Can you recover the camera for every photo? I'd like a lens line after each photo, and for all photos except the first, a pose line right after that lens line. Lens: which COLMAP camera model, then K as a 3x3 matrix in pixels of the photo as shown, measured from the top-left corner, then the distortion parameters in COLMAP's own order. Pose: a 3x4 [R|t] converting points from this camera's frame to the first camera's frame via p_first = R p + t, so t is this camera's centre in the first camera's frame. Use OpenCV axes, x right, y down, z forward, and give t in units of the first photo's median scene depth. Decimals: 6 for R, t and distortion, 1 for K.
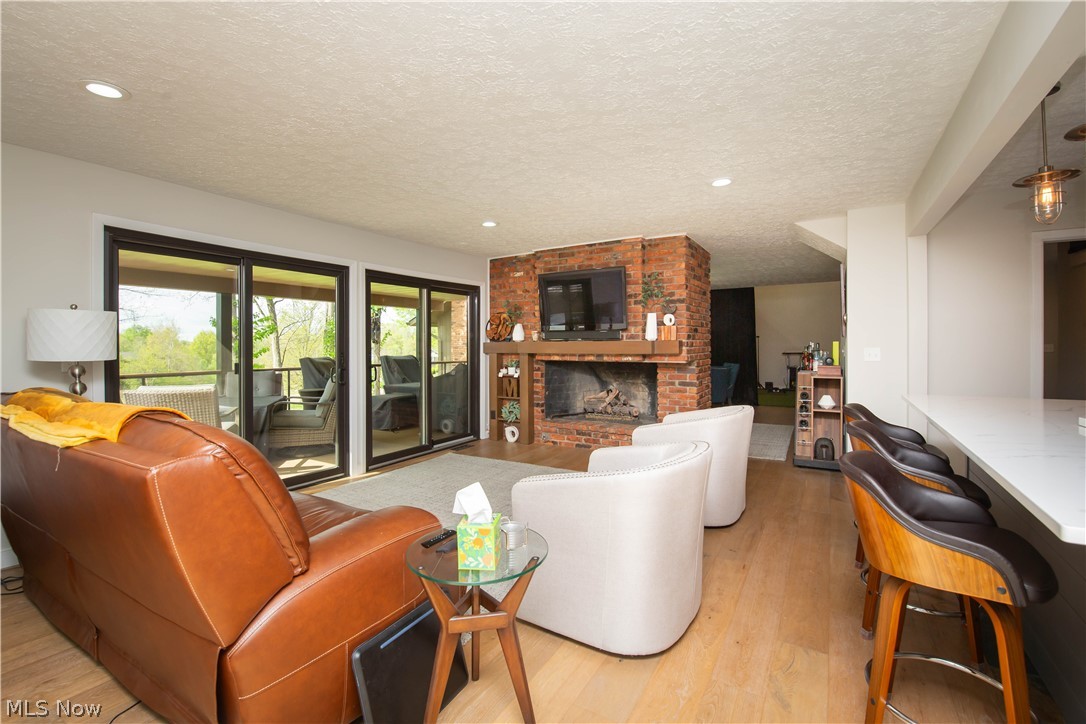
lens RADIAL K [[476.7, 0, 543.0], [0, 476.7, 362.0], [0, 0, 1]] dist [-0.000255, -0.000404]
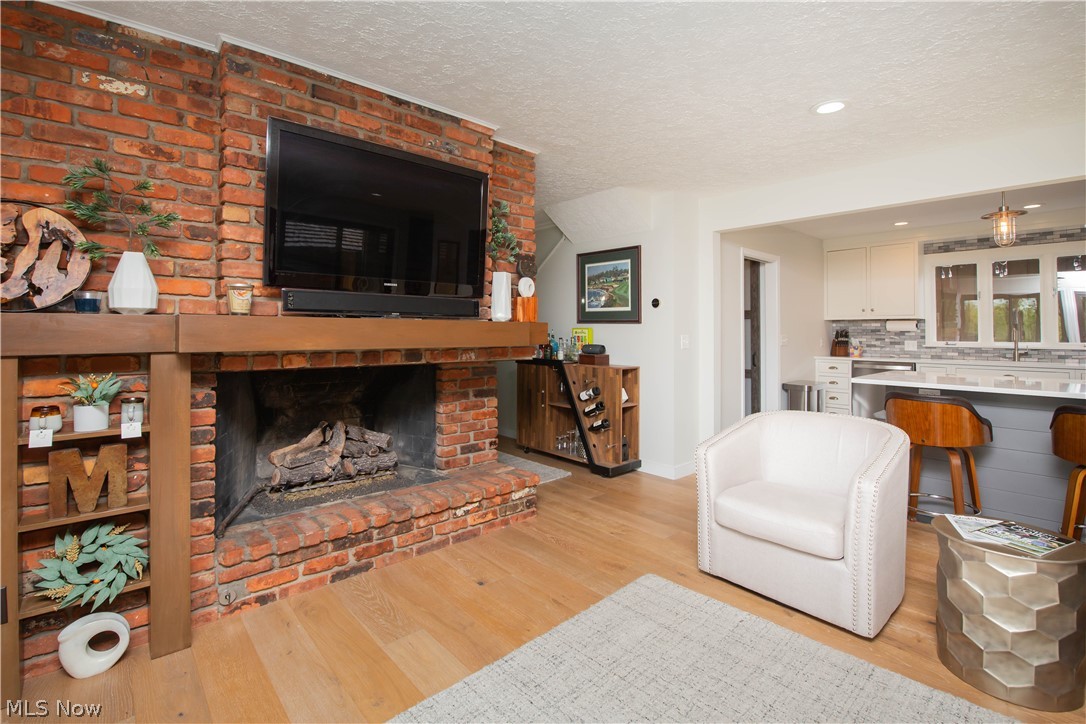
lens RADIAL K [[504.6, 0, 540.5], [0, 504.6, 326.9], [0, 0, 1]] dist [-0.005734, -0.001066]
pose [[0.303239, 0.015058, 0.952796, -0.291626], [0.024472, 0.999422, -0.023583, -0.022431], [-0.952600, 0.030468, 0.302695, 0.718921]]
